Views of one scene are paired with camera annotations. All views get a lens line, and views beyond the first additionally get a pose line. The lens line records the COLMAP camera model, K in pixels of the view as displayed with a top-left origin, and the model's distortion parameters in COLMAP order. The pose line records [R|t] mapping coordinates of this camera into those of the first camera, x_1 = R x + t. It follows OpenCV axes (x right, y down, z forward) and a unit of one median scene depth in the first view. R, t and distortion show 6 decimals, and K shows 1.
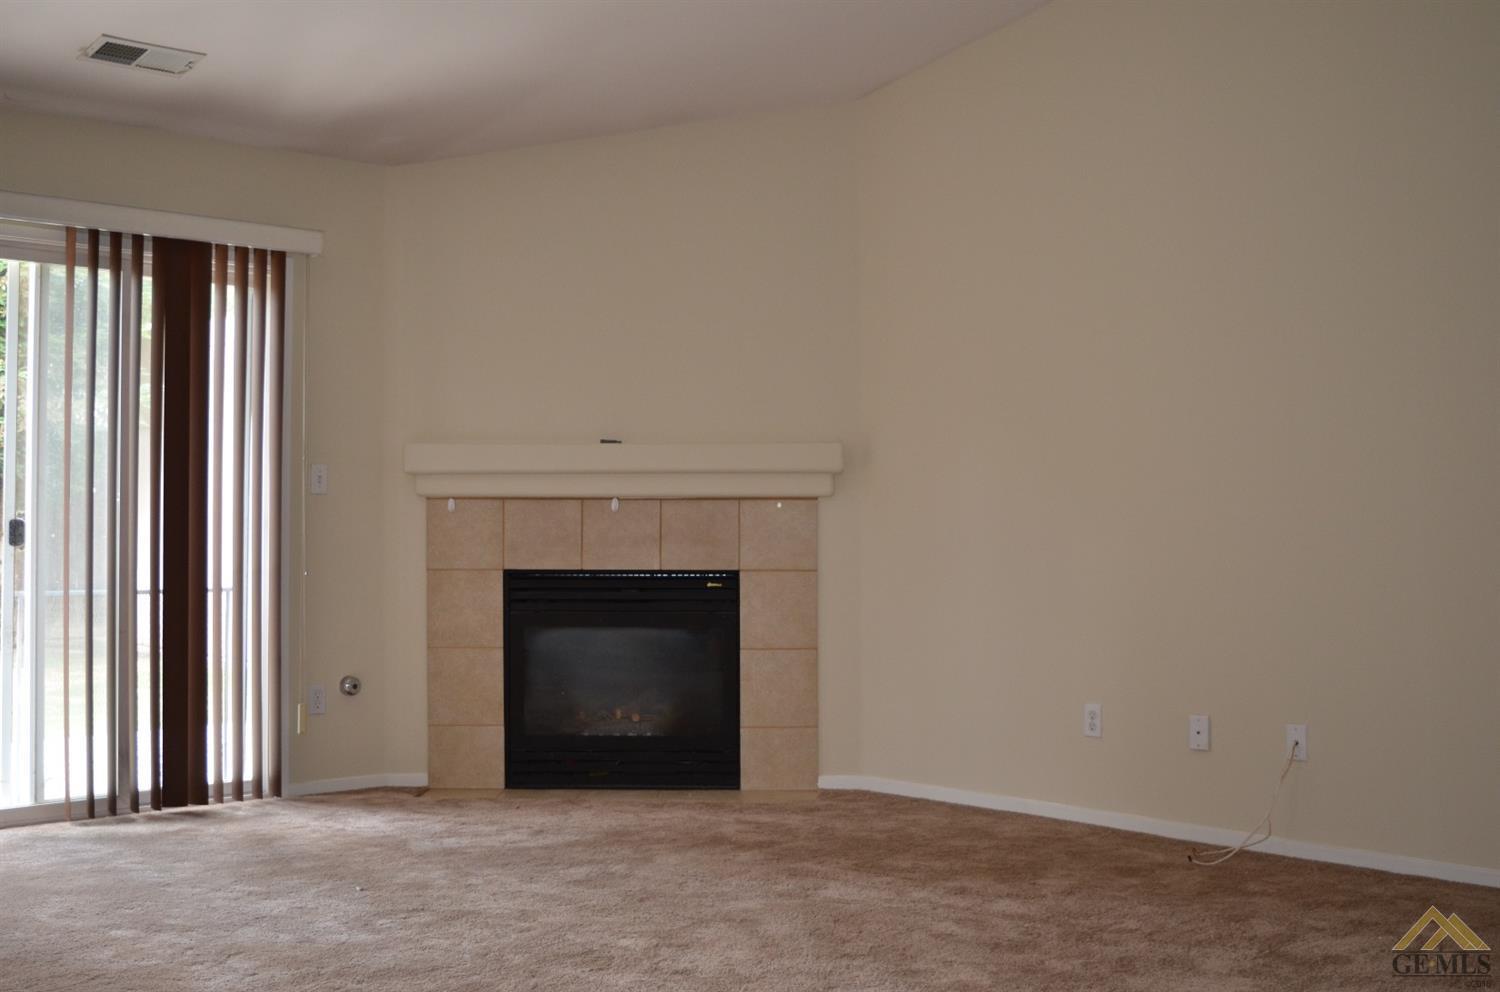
lens RADIAL K [[1738.7, 0, 750.0], [0, 1738.7, 496.5], [0, 0, 1]] dist [0.111109, 0.000000]
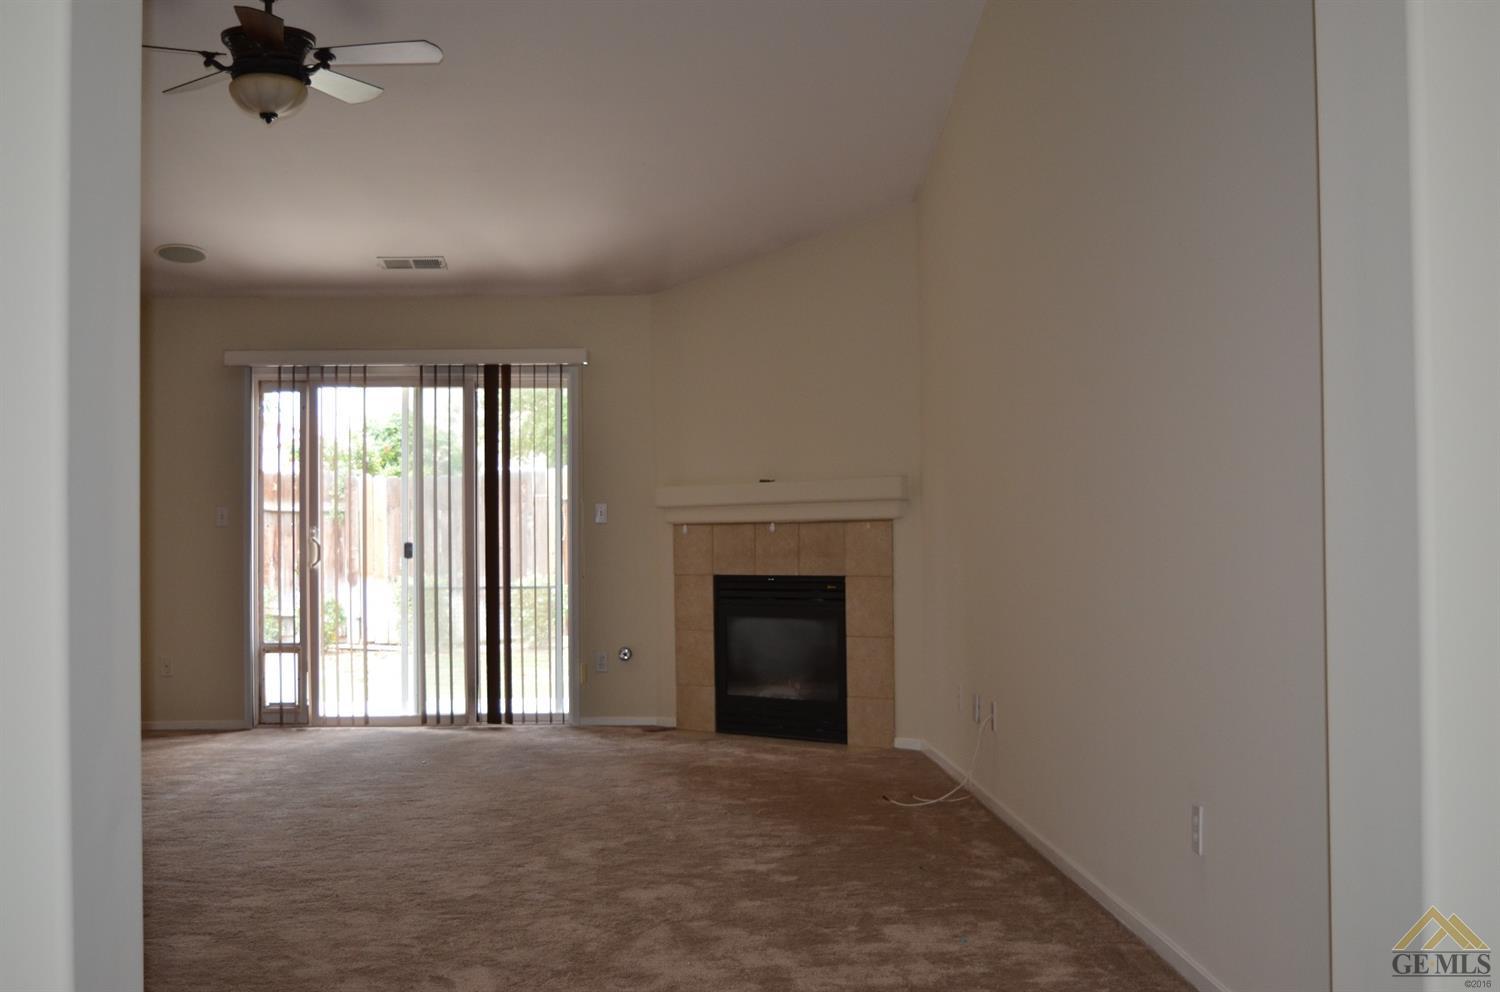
lens RADIAL K [[1738.7, 0, 750.4], [0, 1738.7, 499.6], [0, 0, 1]] dist [0.111109, 0.000000]
pose [[0.762459, -0.025321, -0.646541, 0.785161], [0.021219, 0.999675, -0.014127, 0.002035], [0.646689, -0.002947, 0.762748, -0.041549]]
